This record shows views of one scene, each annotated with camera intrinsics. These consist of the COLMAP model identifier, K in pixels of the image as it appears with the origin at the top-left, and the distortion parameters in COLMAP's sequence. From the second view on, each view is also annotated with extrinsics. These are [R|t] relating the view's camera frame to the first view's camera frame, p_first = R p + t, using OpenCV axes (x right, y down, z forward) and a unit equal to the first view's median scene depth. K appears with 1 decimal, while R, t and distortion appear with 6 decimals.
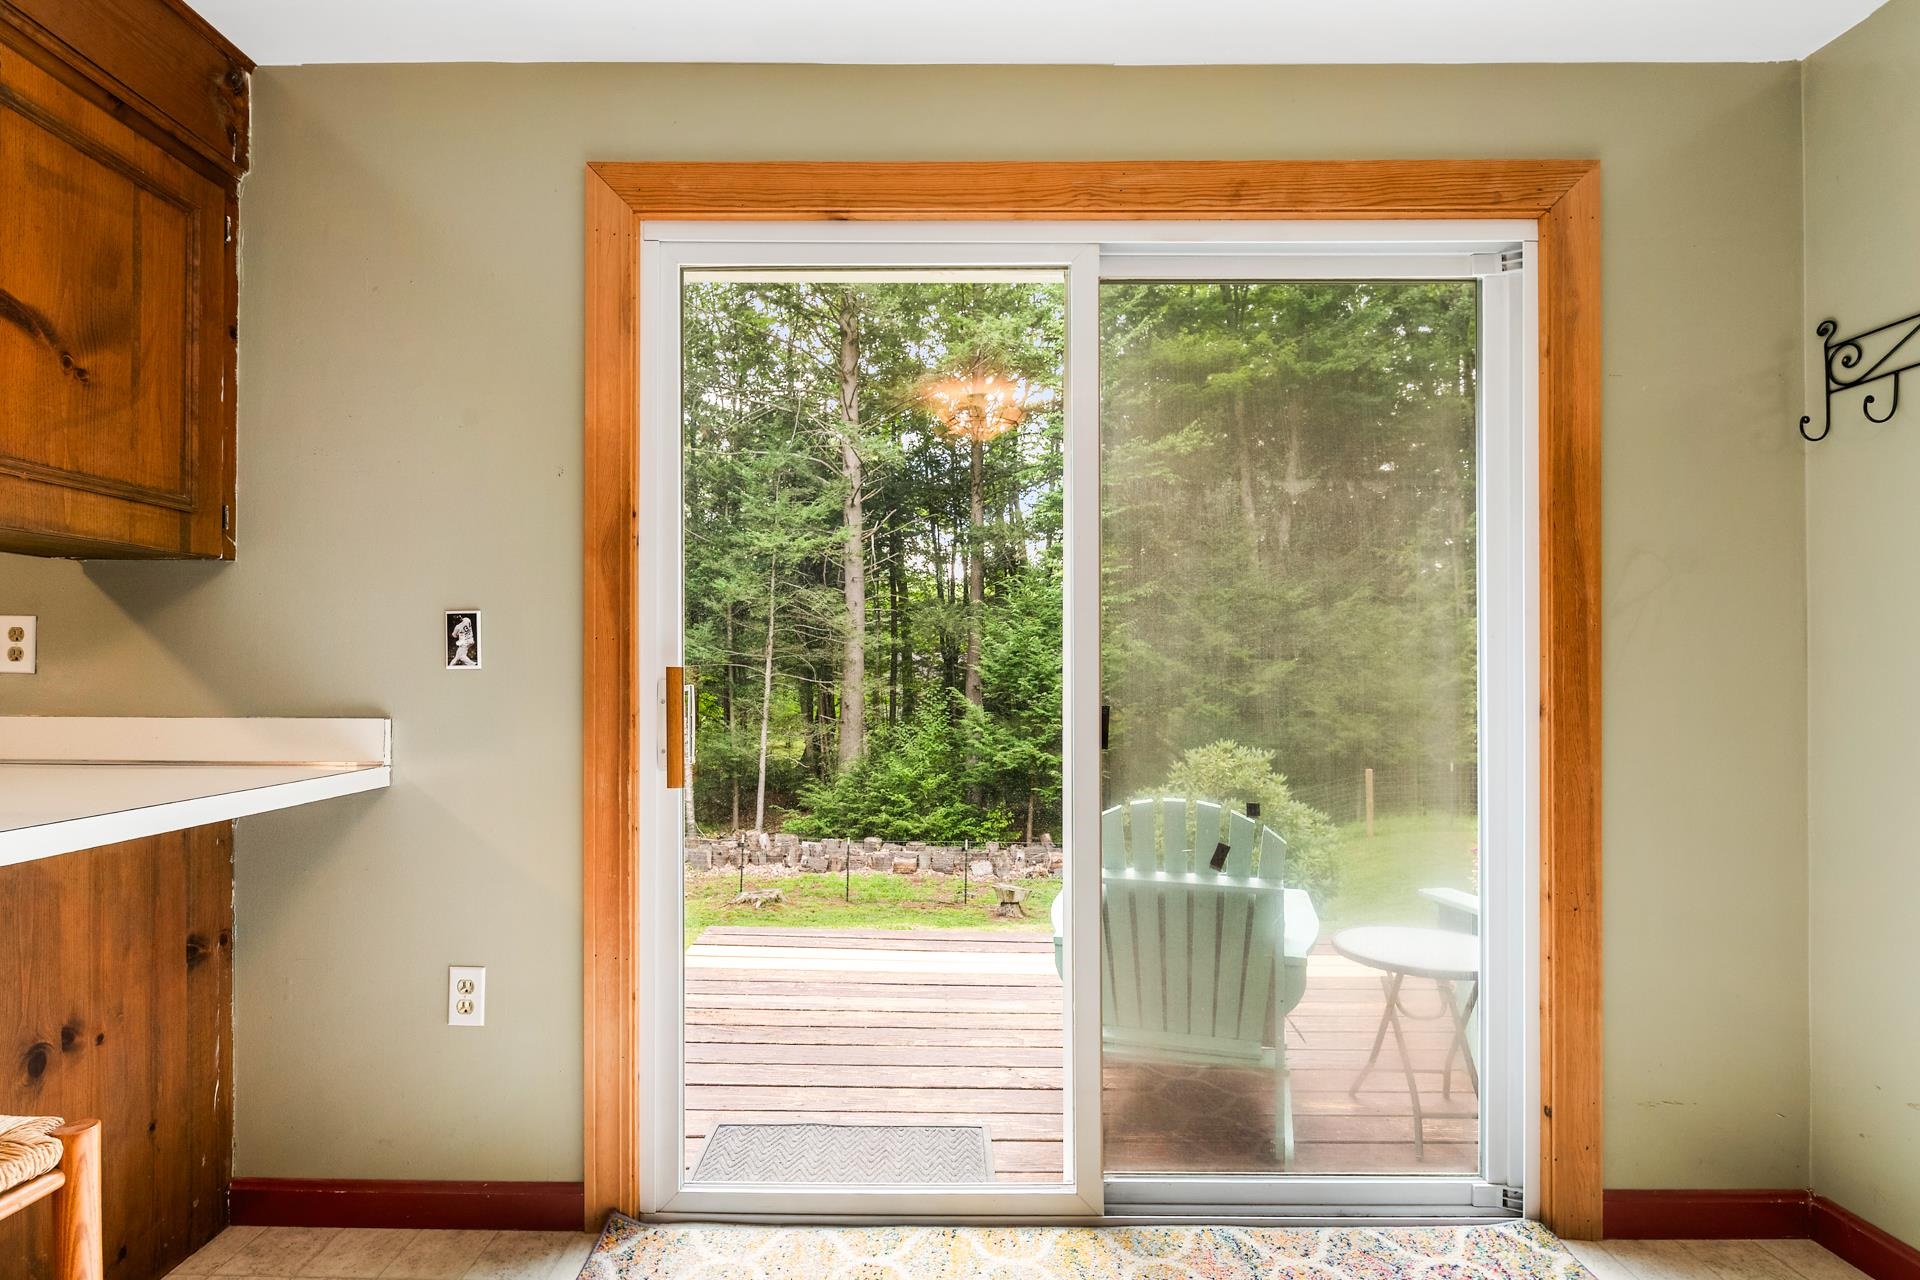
lens RADIAL K [[897.4, 0, 955.9], [0, 897.4, 668.2], [0, 0, 1]] dist [-0.000398, -0.000149]
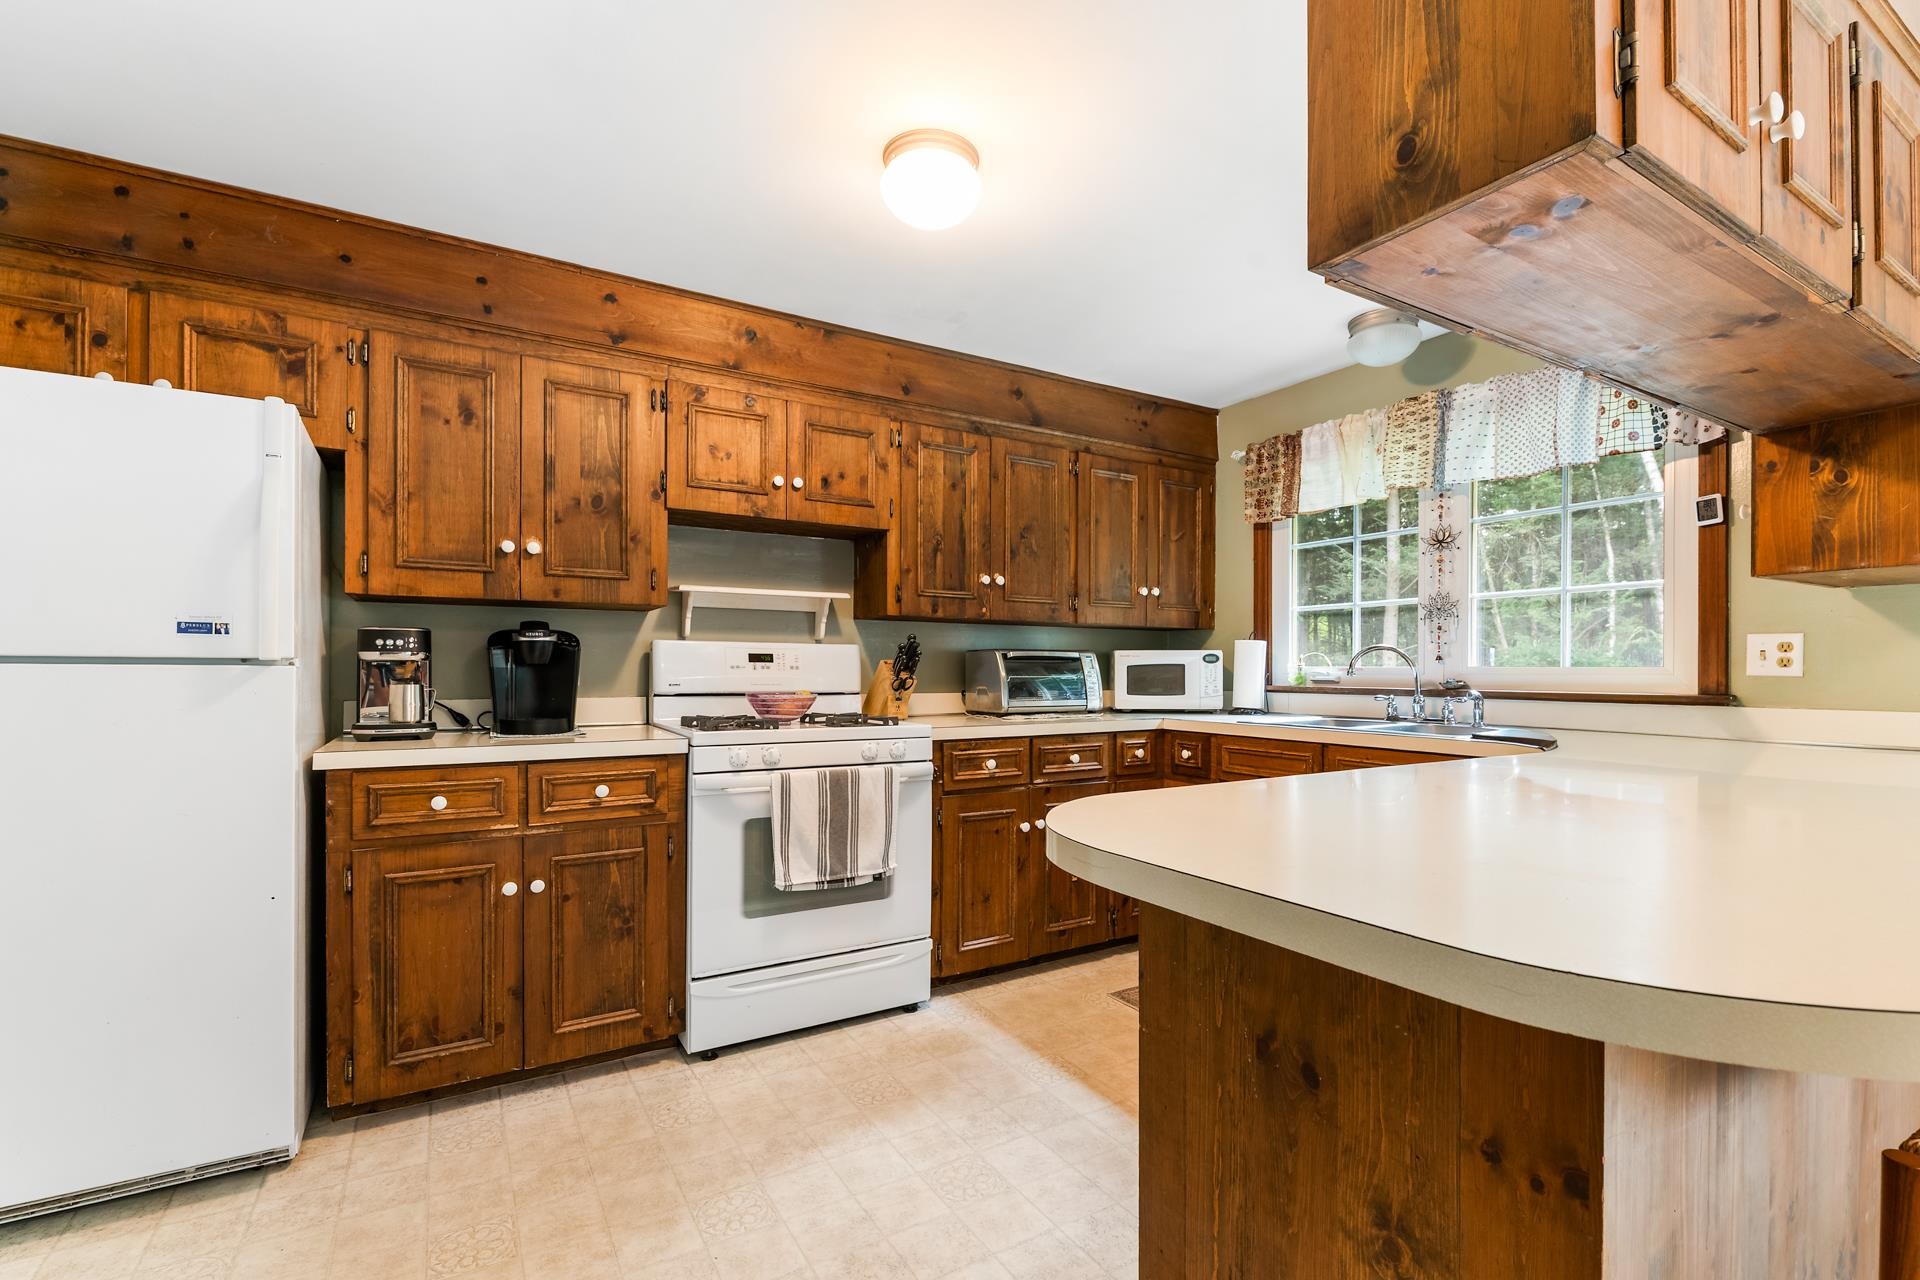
lens RADIAL K [[851.6, 0, 967.0], [0, 851.6, 667.1], [0, 0, 1]] dist [0.002591, -0.004119]
pose [[0.508785, -0.004585, -0.860881, -0.585855], [0.002742, 0.999989, -0.003705, -0.006887], [0.860889, -0.000476, 0.508792, -0.709885]]
